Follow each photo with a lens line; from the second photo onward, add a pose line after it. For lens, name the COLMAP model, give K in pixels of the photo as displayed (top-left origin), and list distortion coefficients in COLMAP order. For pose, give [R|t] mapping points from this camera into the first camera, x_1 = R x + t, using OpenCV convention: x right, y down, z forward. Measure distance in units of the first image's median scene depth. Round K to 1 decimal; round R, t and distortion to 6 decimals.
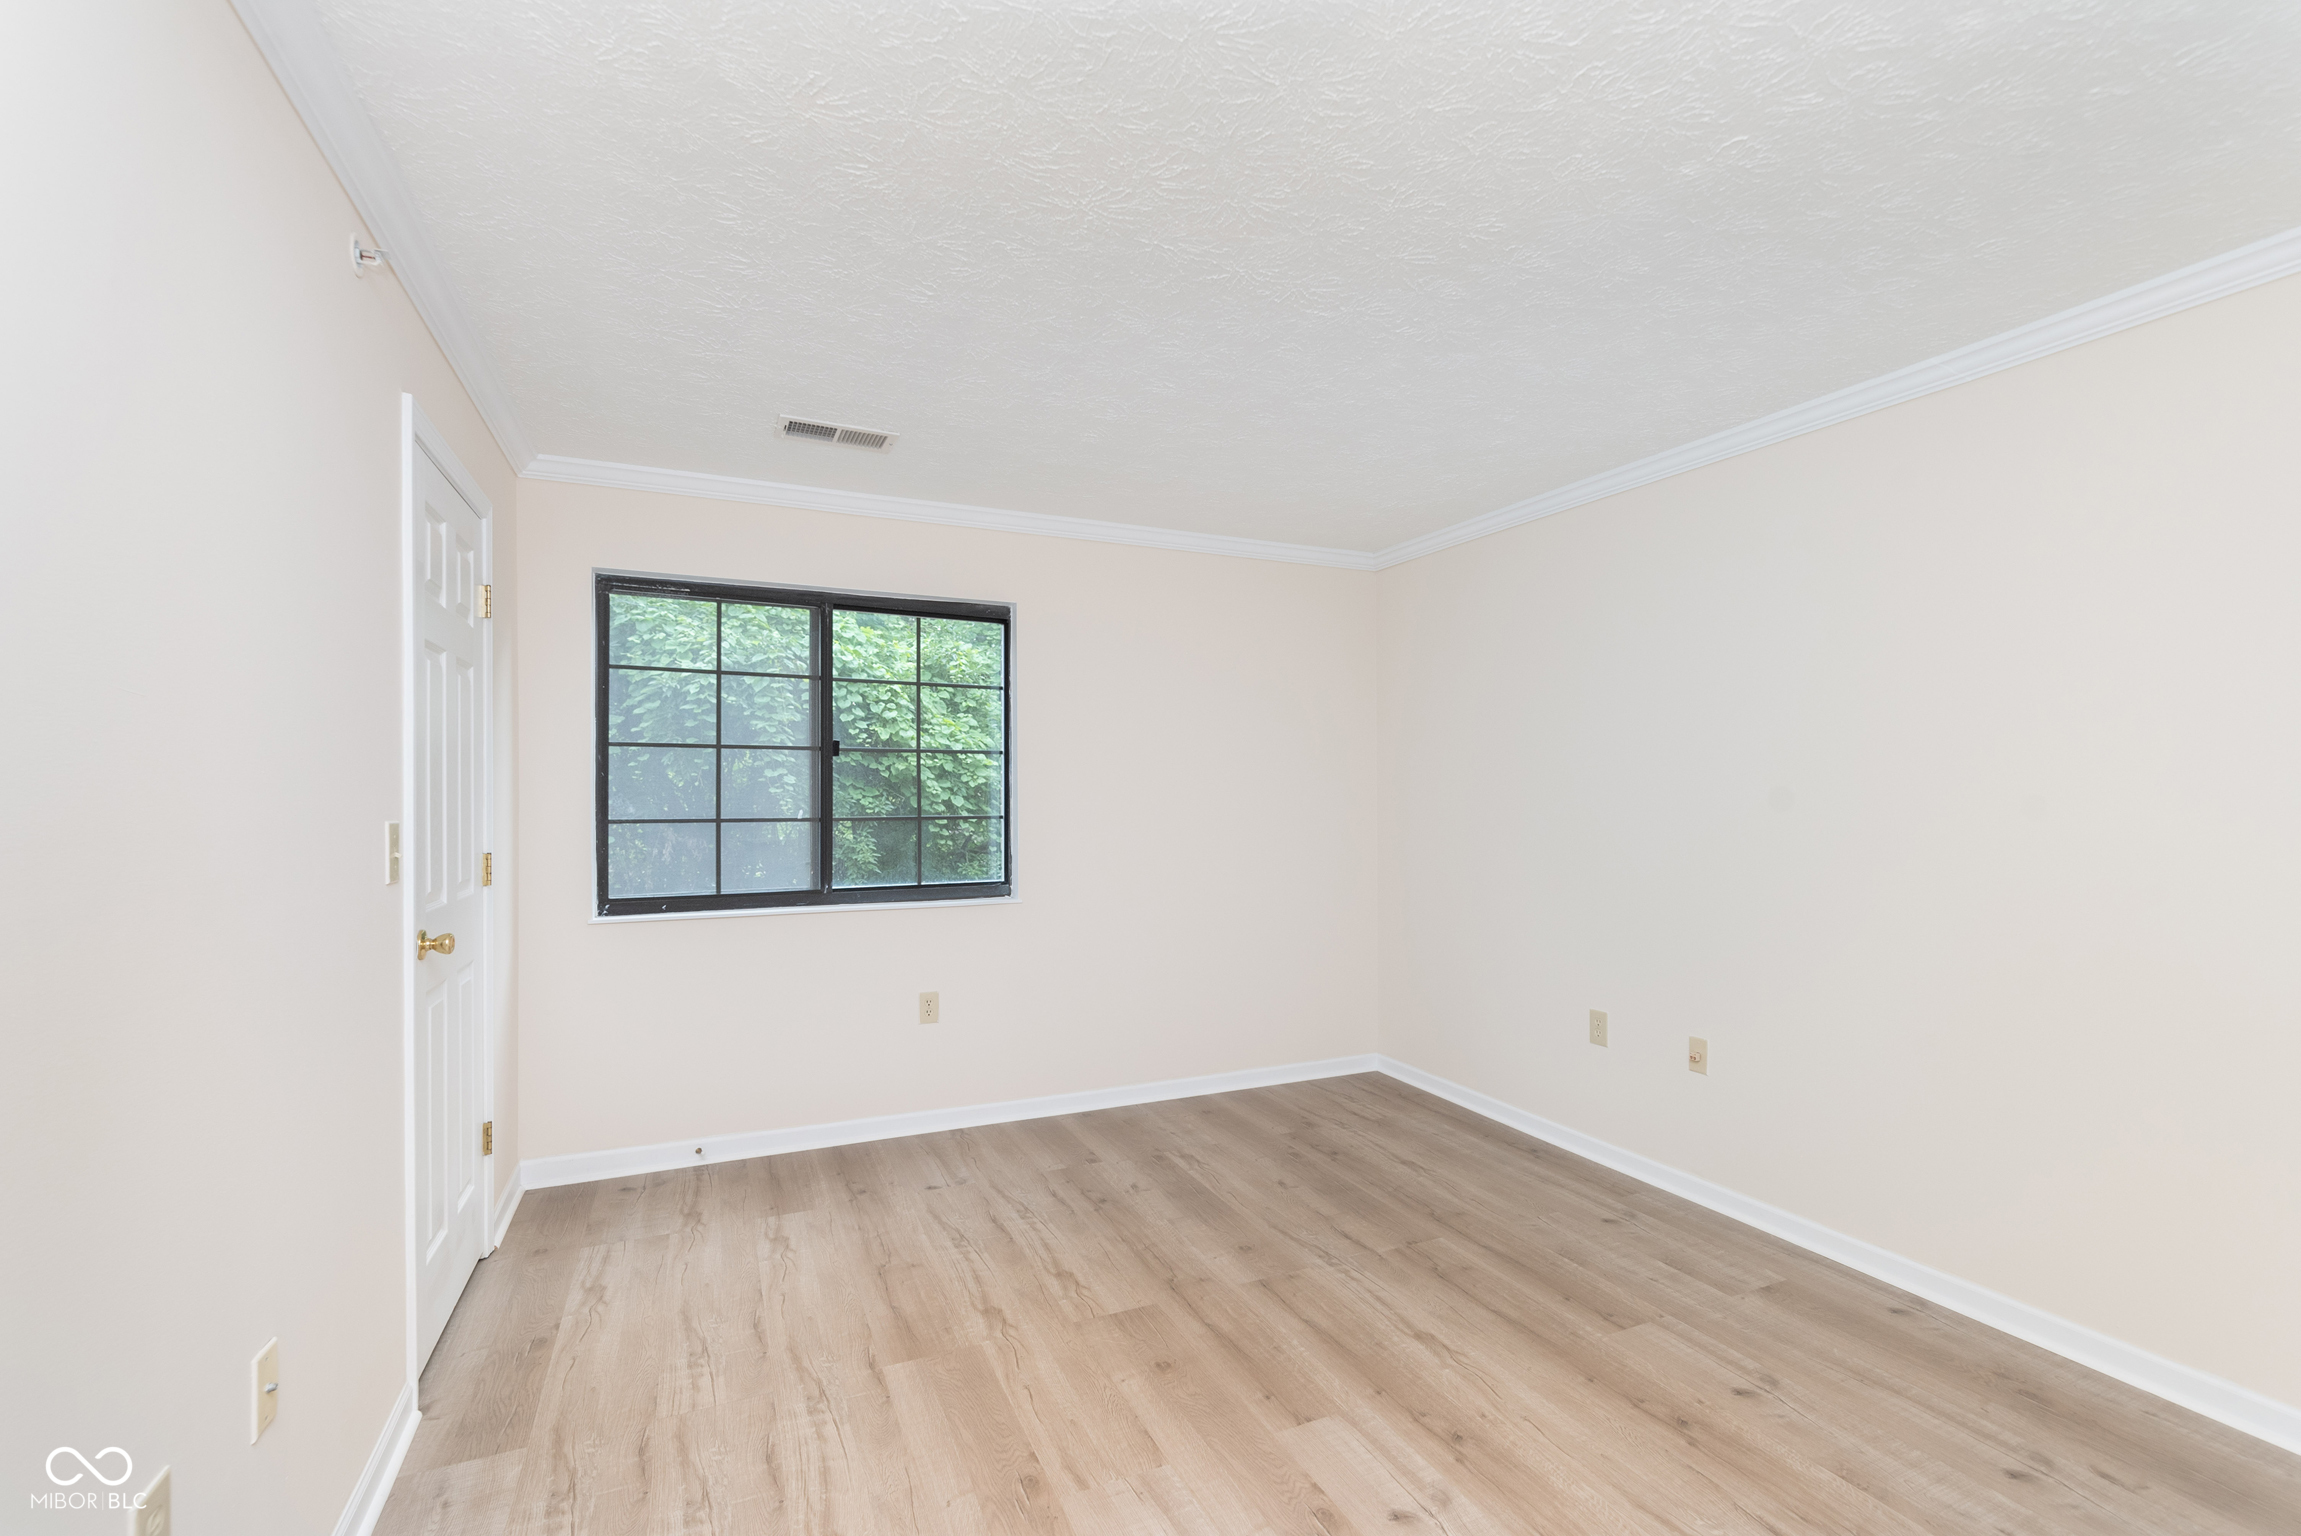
lens RADIAL K [[993.7, 0, 1163.2], [0, 993.7, 789.0], [0, 0, 1]] dist [0.000653, -0.000246]
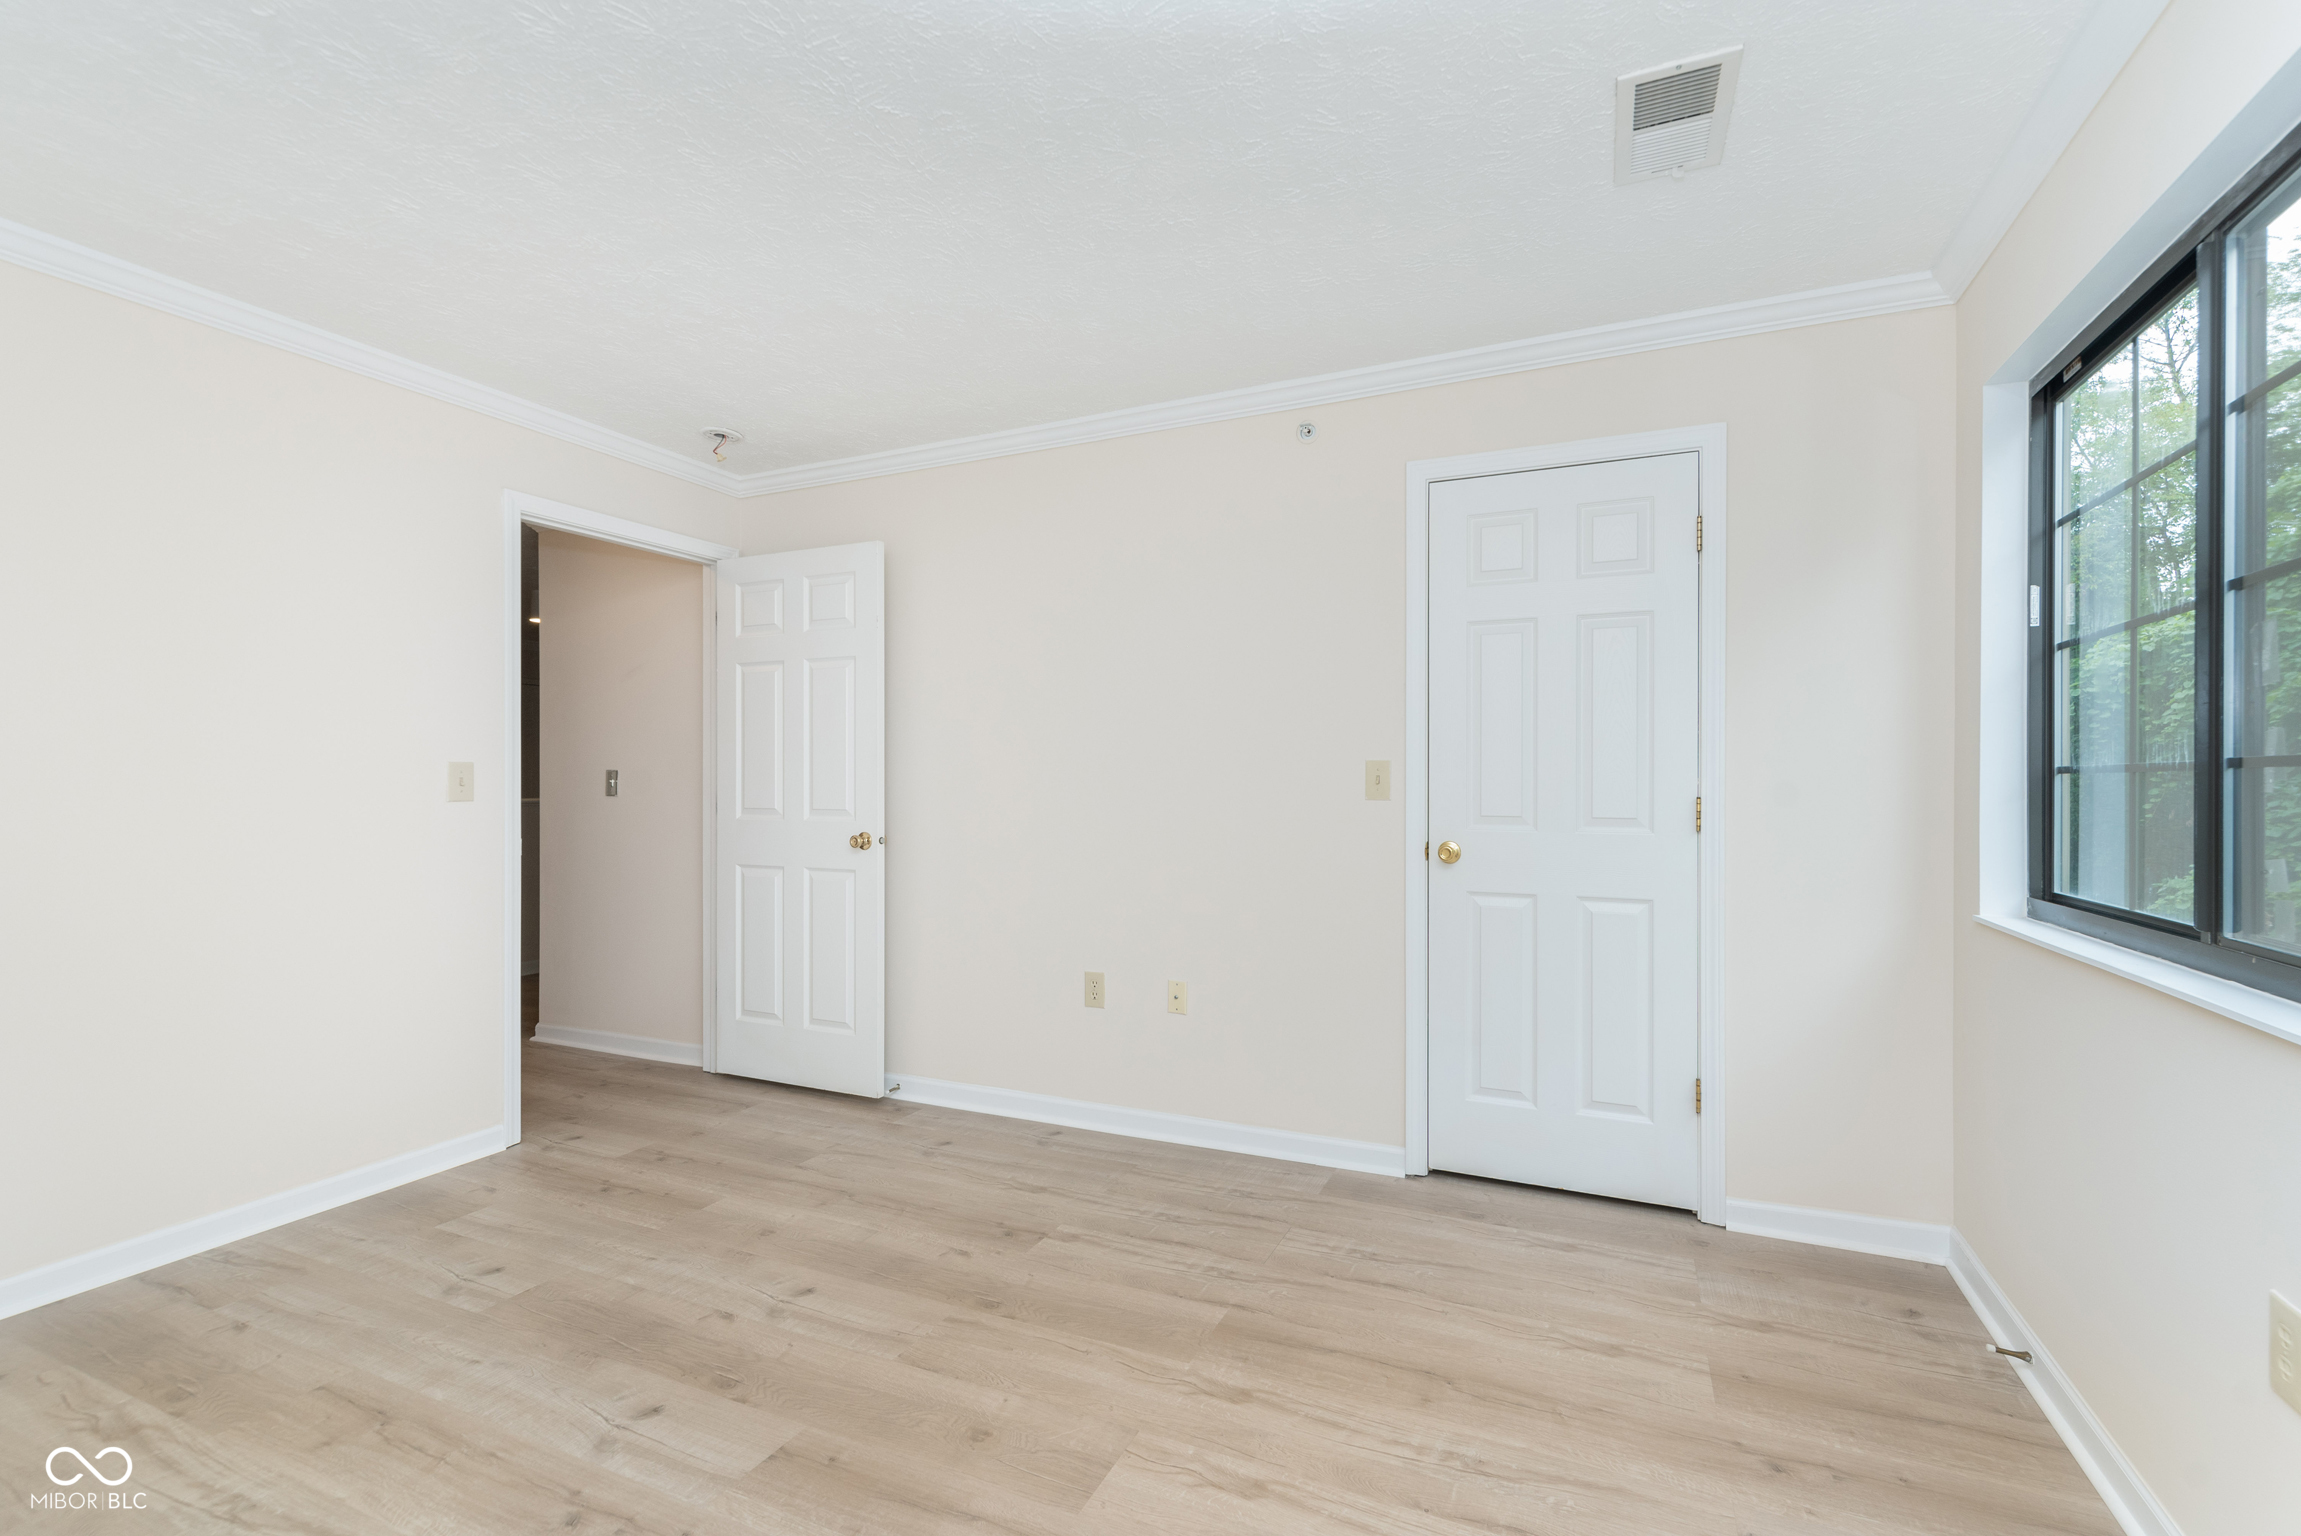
lens RADIAL K [[993.7, 0, 1163.2], [0, 993.7, 789.0], [0, 0, 1]] dist [0.000653, -0.000246]
pose [[-0.755346, 0.004675, -0.655309, 0.414488], [0.003597, 0.999989, 0.002988, 0.064974], [0.655316, -0.000101, -0.755355, 1.727400]]
